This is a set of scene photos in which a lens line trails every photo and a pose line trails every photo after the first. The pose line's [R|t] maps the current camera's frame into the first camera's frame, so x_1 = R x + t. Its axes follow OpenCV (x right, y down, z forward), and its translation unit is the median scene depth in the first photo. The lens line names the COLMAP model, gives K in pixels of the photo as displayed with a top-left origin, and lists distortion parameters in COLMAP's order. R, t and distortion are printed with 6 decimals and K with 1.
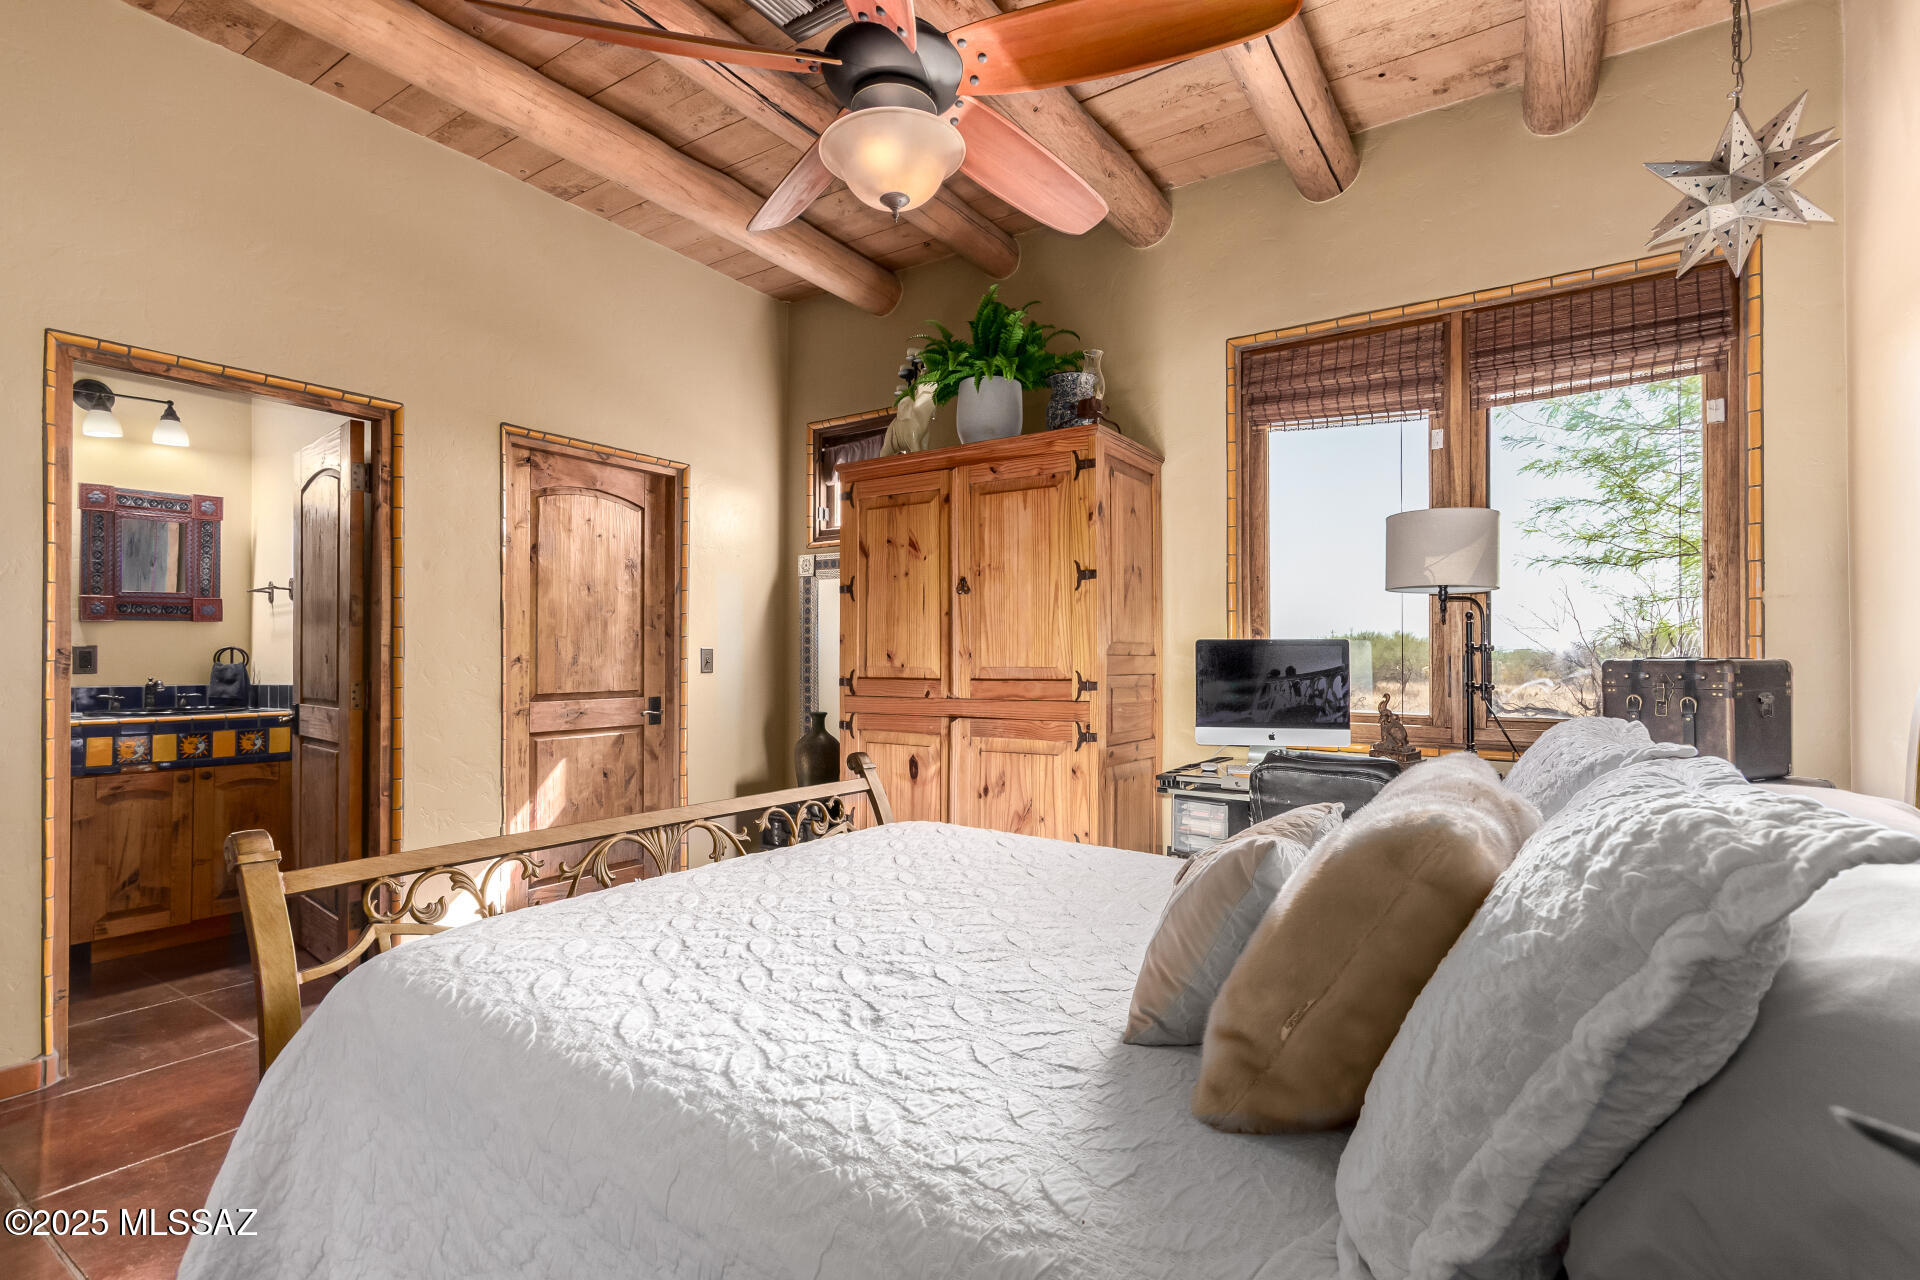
lens RADIAL K [[889.2, 0, 961.1], [0, 889.2, 643.8], [0, 0, 1]] dist [0.005322, -0.000080]
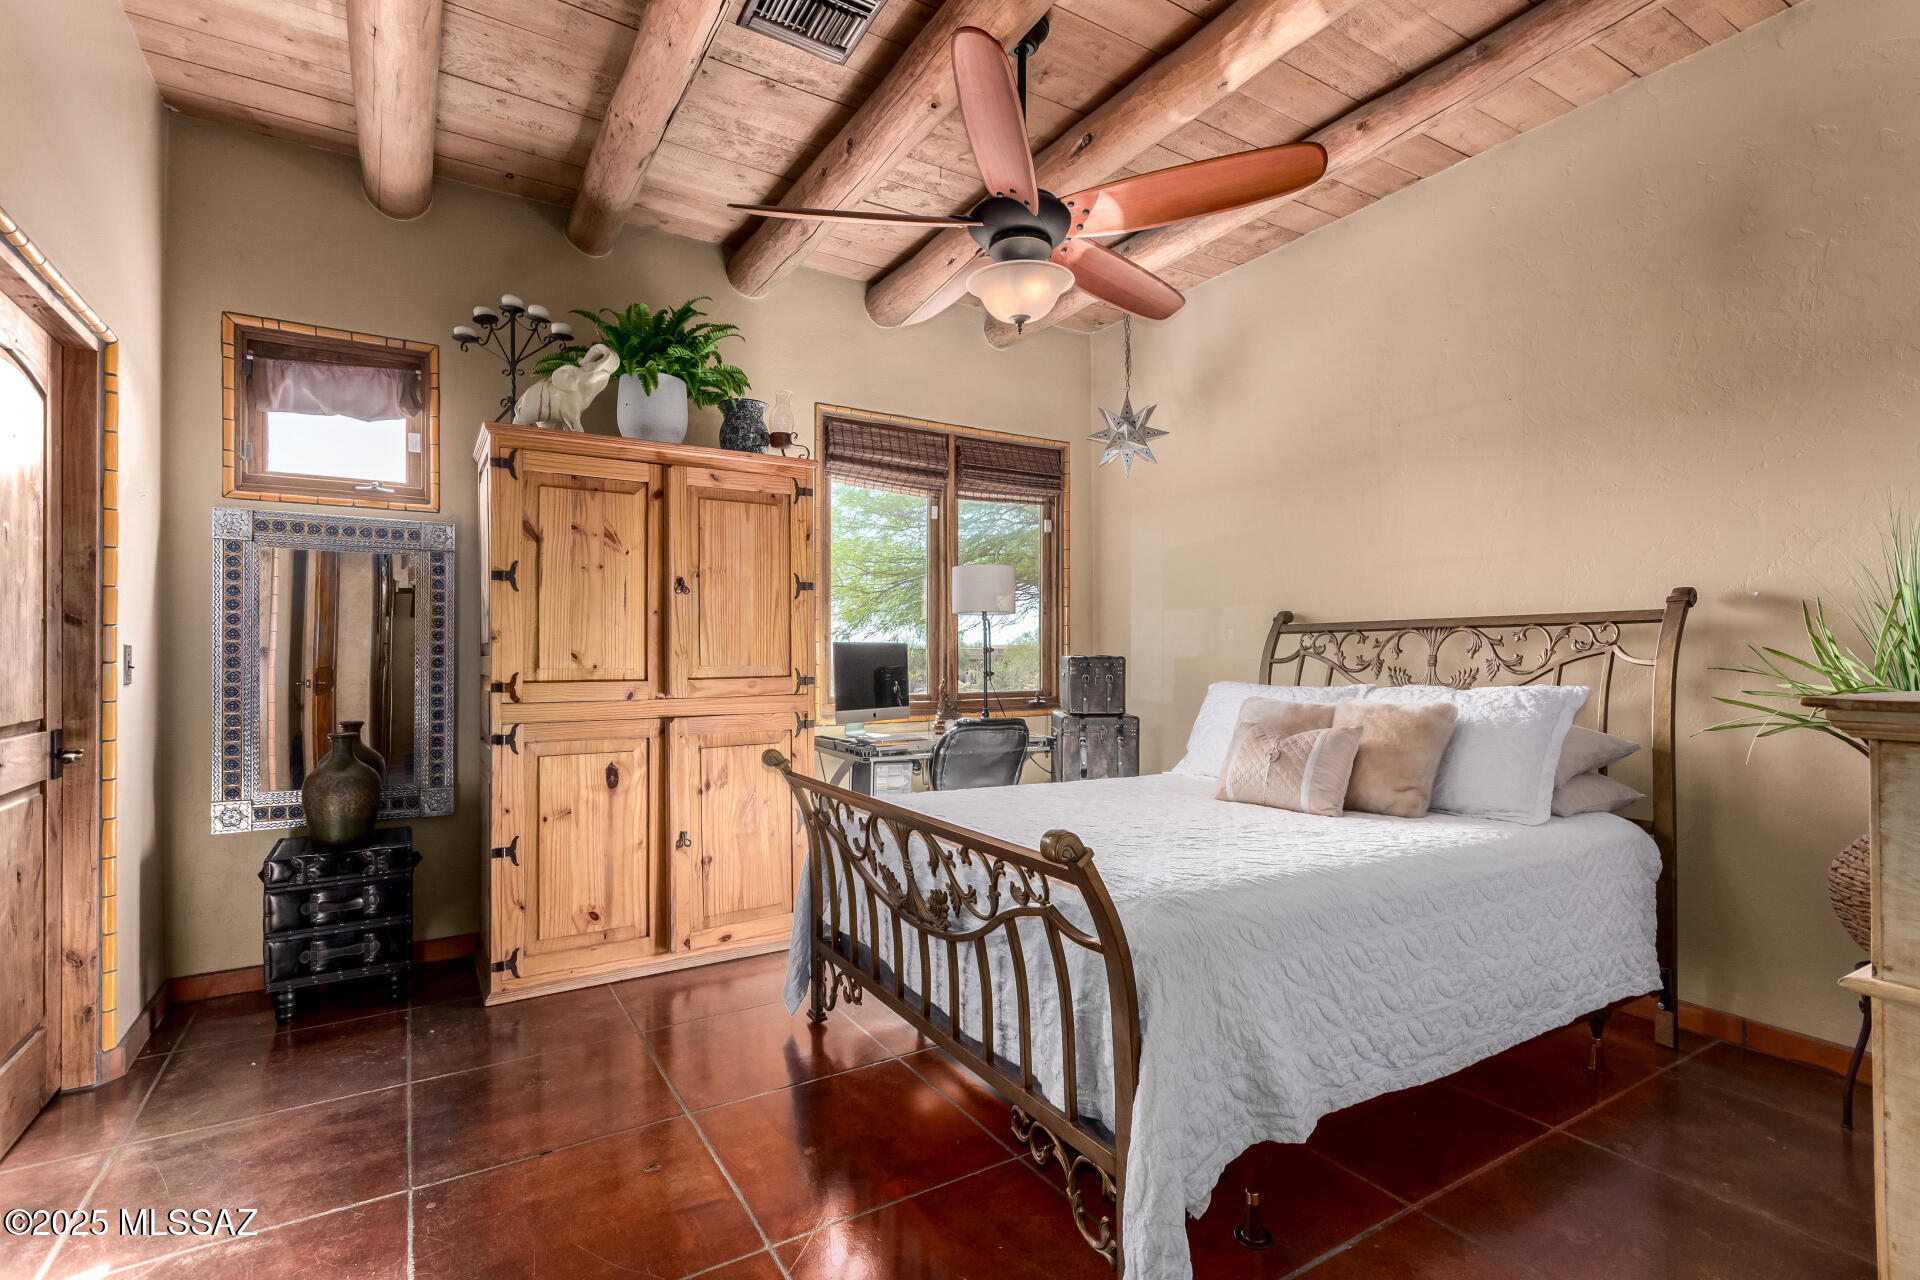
lens RADIAL K [[889.2, 0, 960.1], [0, 889.2, 645.3], [0, 0, 1]] dist [0.005322, -0.000080]
pose [[0.428802, 0.007839, 0.903365, -0.744718], [-0.011679, 0.999927, -0.003134, 0.001162], [-0.903323, -0.009206, 0.428862, 0.278021]]
